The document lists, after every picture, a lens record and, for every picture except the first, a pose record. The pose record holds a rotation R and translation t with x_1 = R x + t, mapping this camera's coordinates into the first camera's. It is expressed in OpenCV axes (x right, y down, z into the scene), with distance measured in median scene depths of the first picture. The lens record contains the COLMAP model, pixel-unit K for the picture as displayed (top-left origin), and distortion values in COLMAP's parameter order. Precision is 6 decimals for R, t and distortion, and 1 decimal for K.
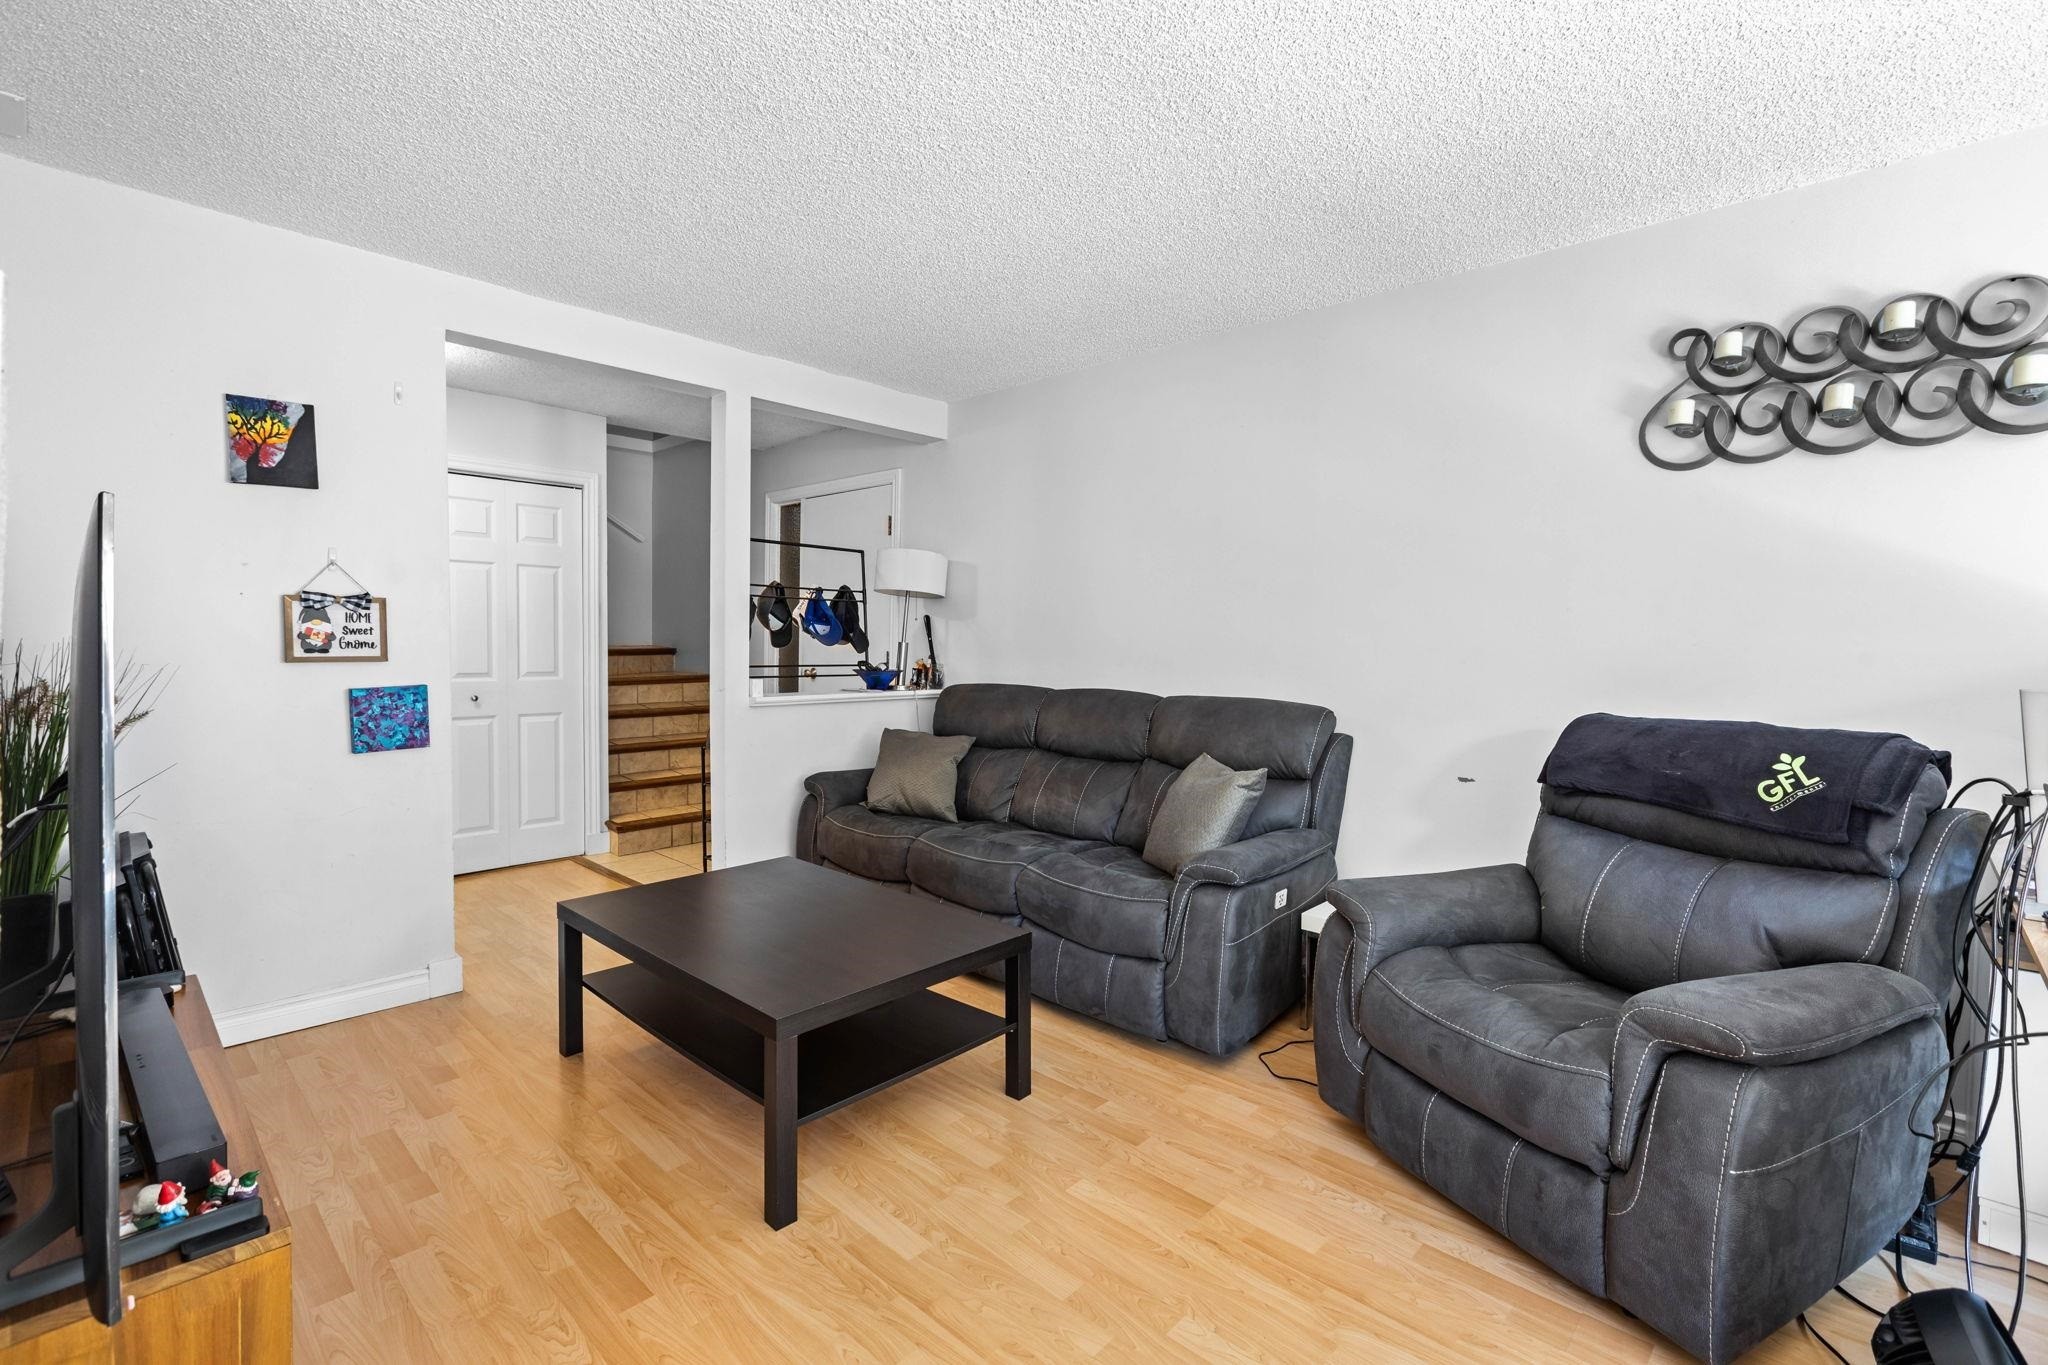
lens RADIAL K [[899.6, 0, 1033.4], [0, 899.6, 678.8], [0, 0, 1]] dist [-0.002241, -0.000369]
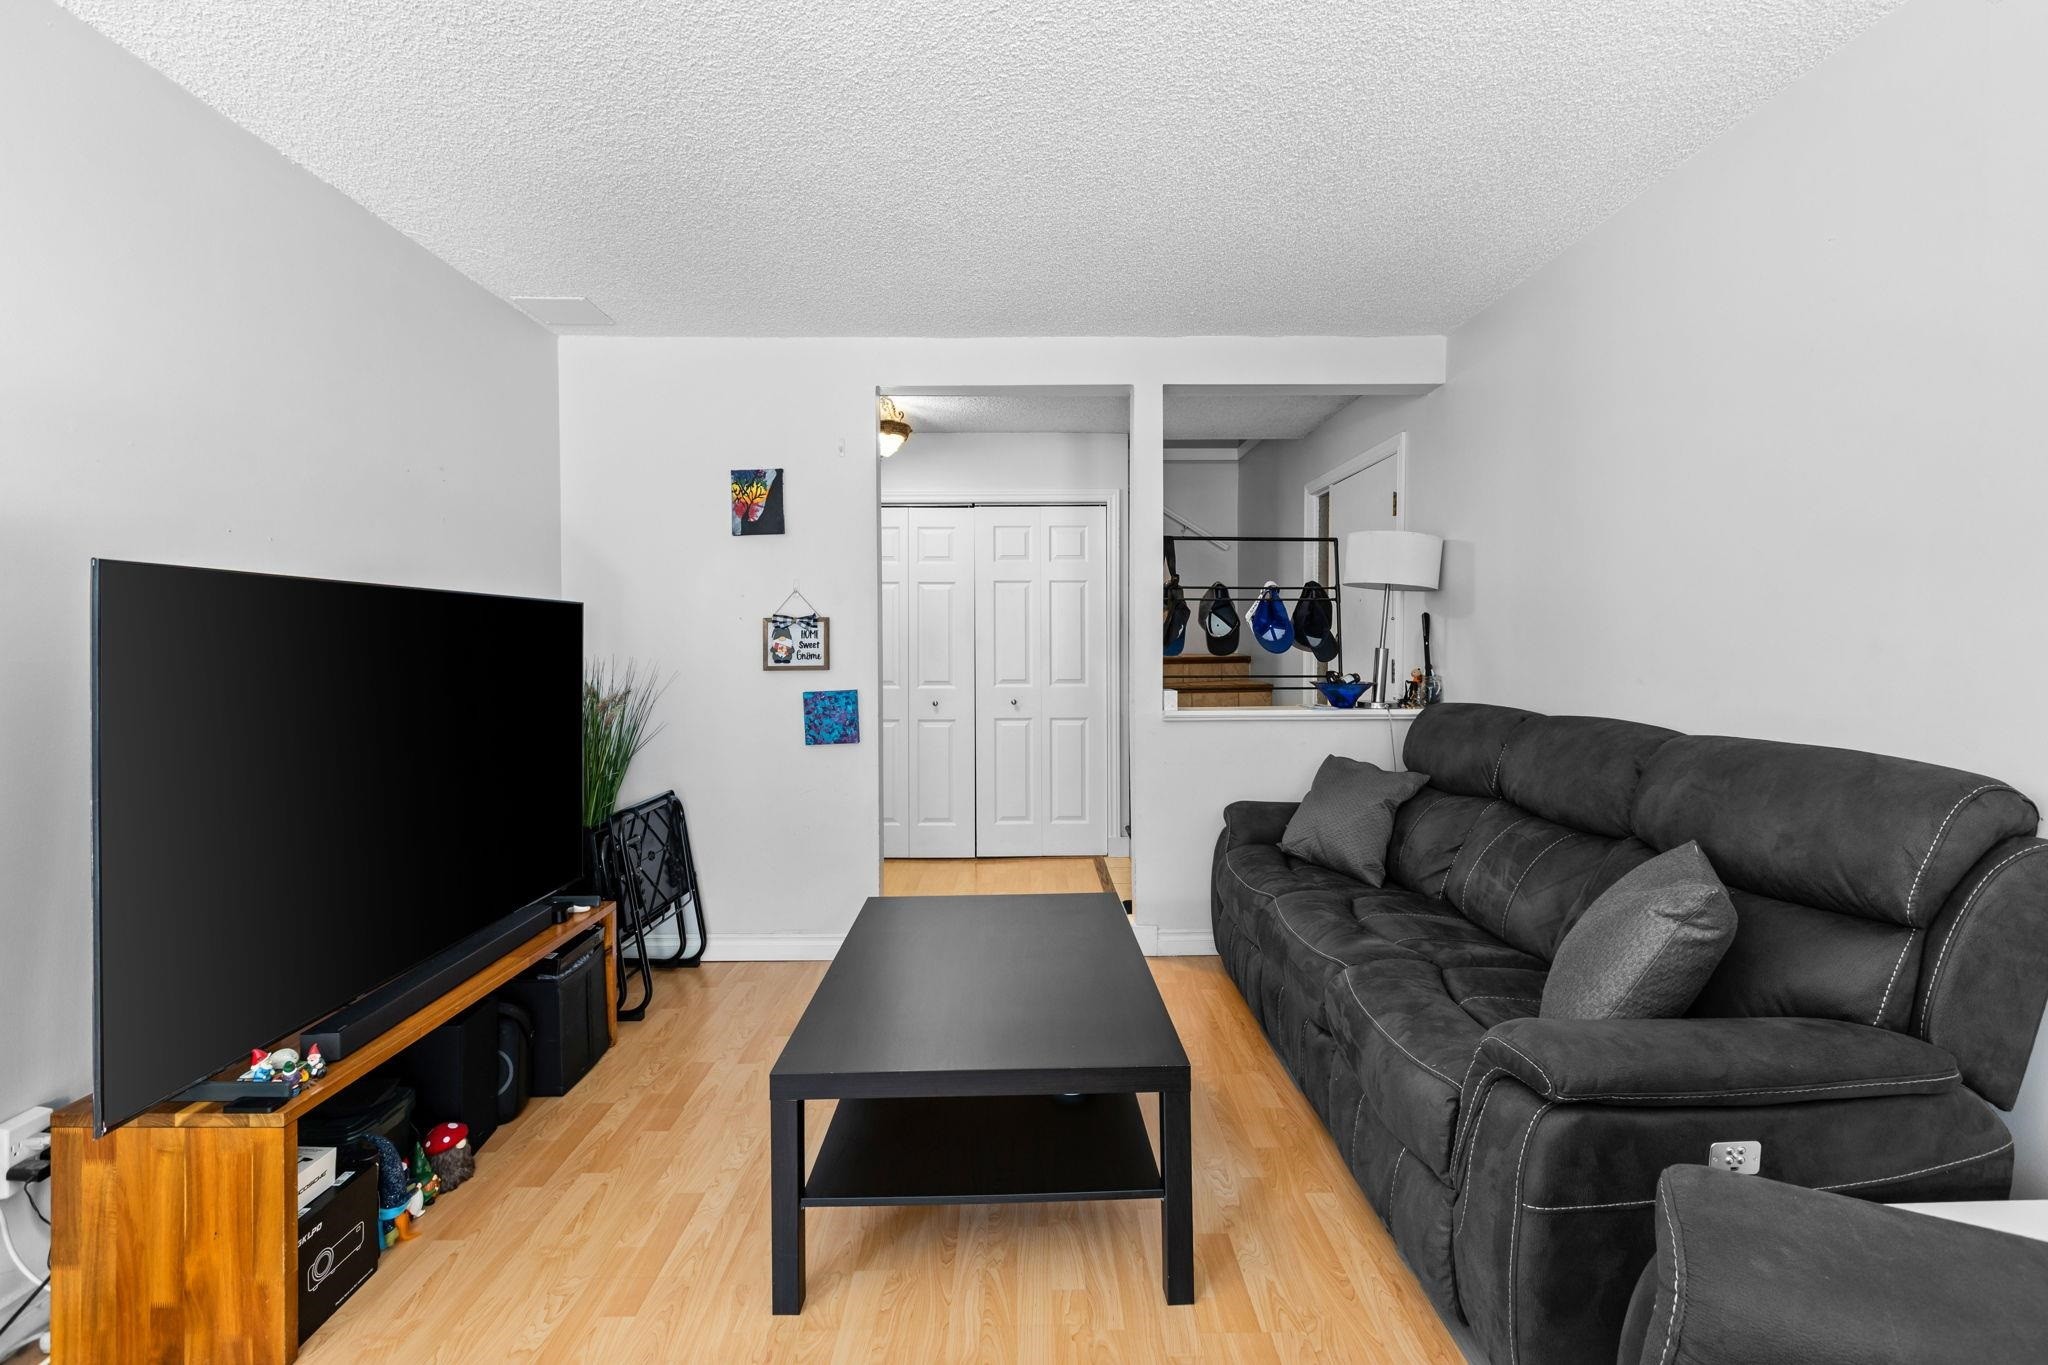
lens RADIAL K [[915.7, 0, 1050.8], [0, 915.7, 649.5], [0, 0, 1]] dist [0.000071, 0.000009]
pose [[0.695509, -0.010758, -0.718437, 0.379427], [-0.017812, 0.999322, -0.032207, -0.012919], [0.718297, 0.035197, 0.694846, 0.367471]]
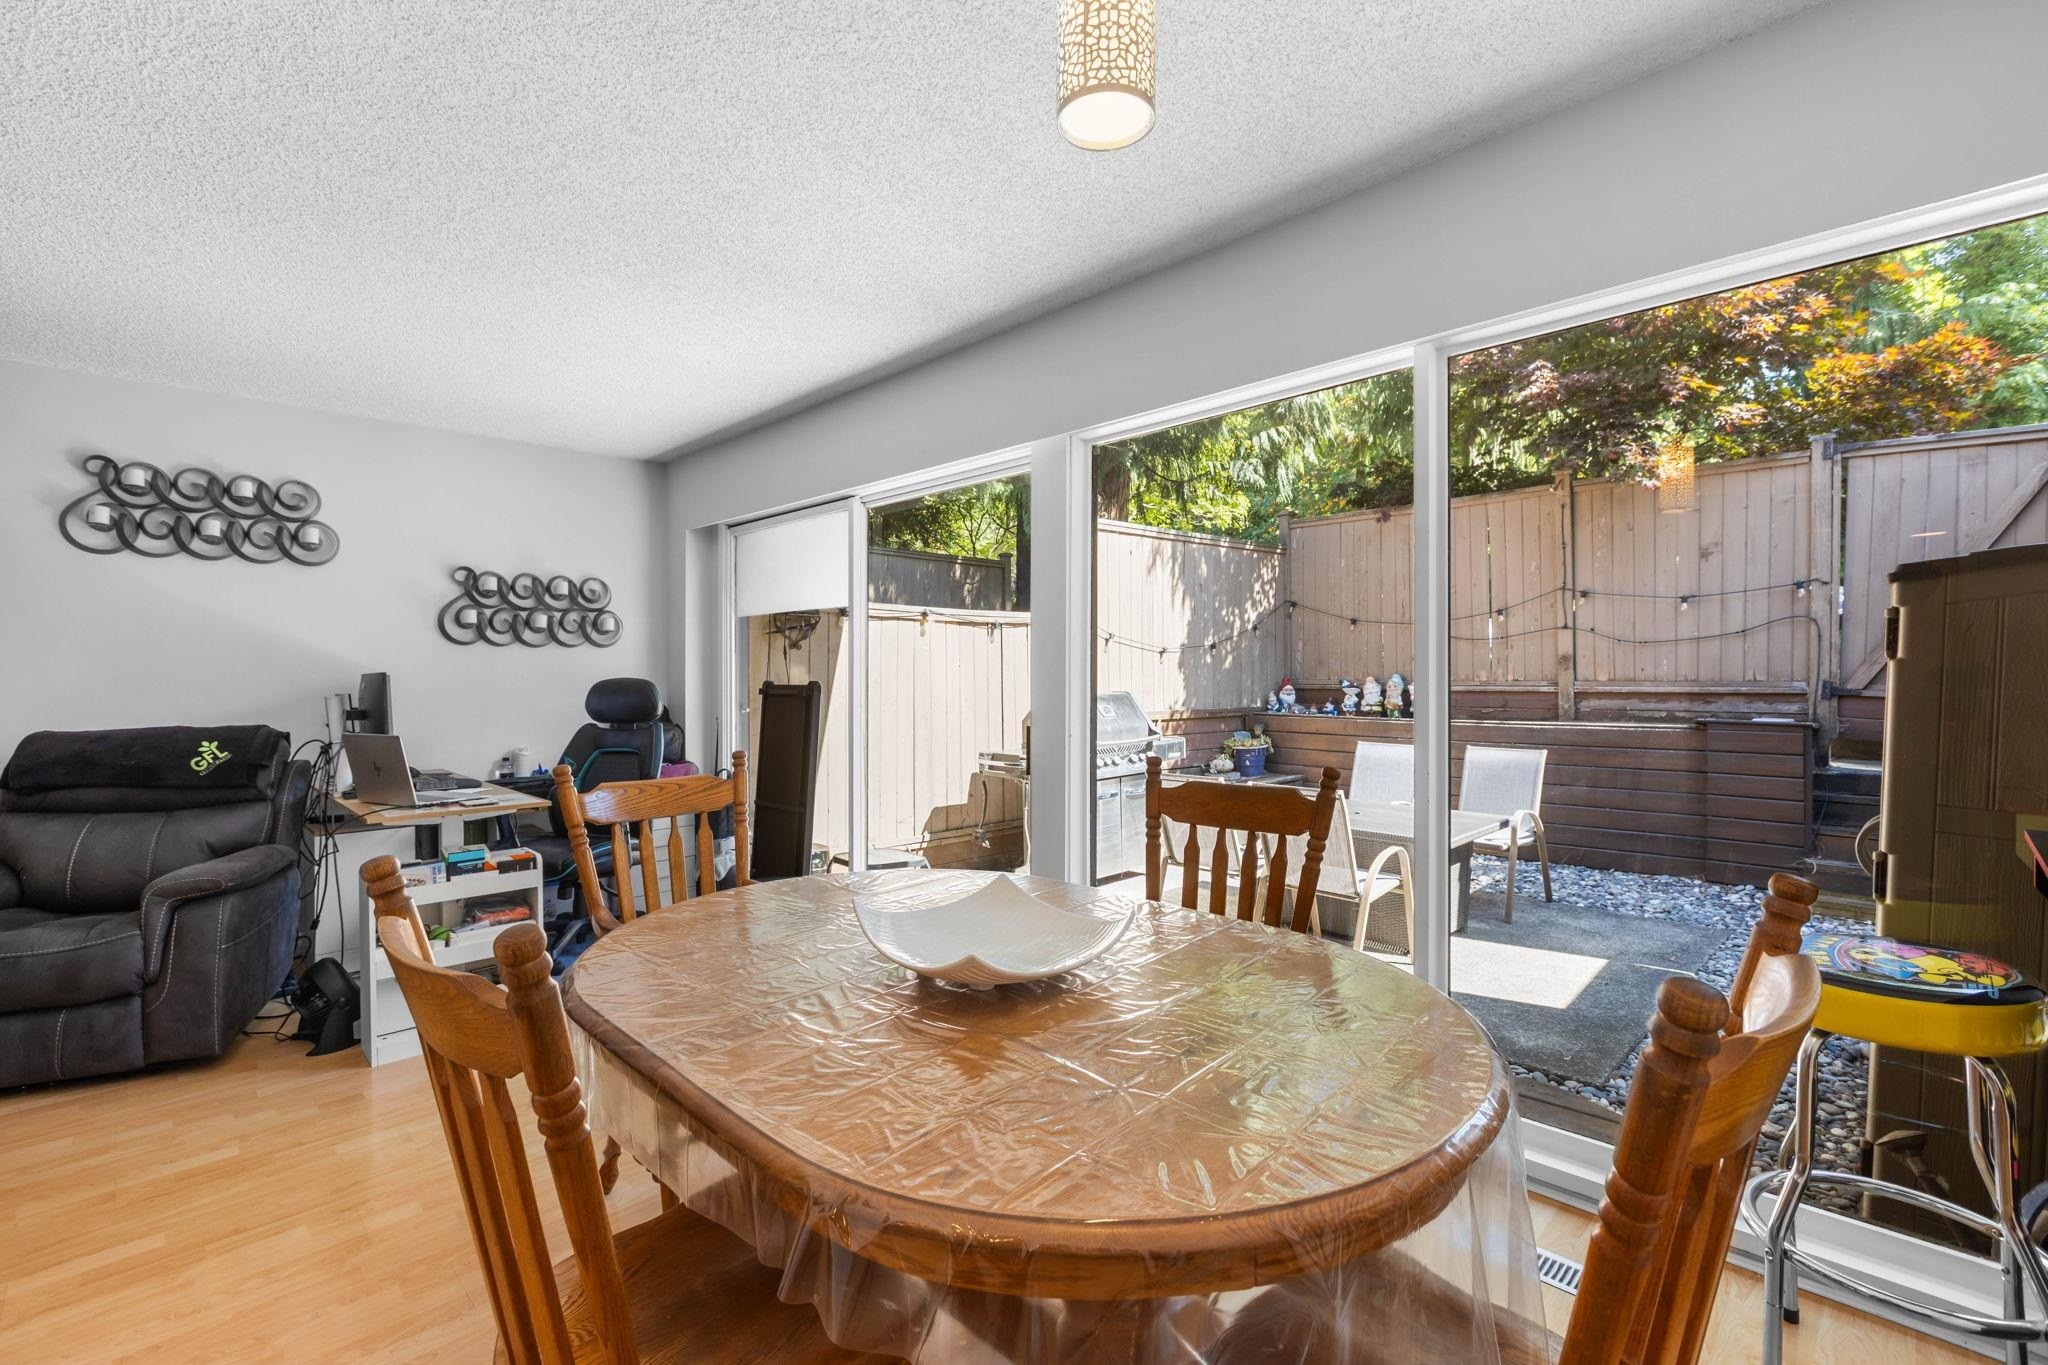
lens RADIAL K [[899.6, 0, 1033.4], [0, 899.6, 678.8], [0, 0, 1]] dist [-0.002241, -0.000369]
pose [[0.023746, -0.017493, 0.999565, -0.589547], [0.044840, 0.998859, 0.016415, 0.004989], [-0.998712, 0.044431, 0.024503, -0.440957]]
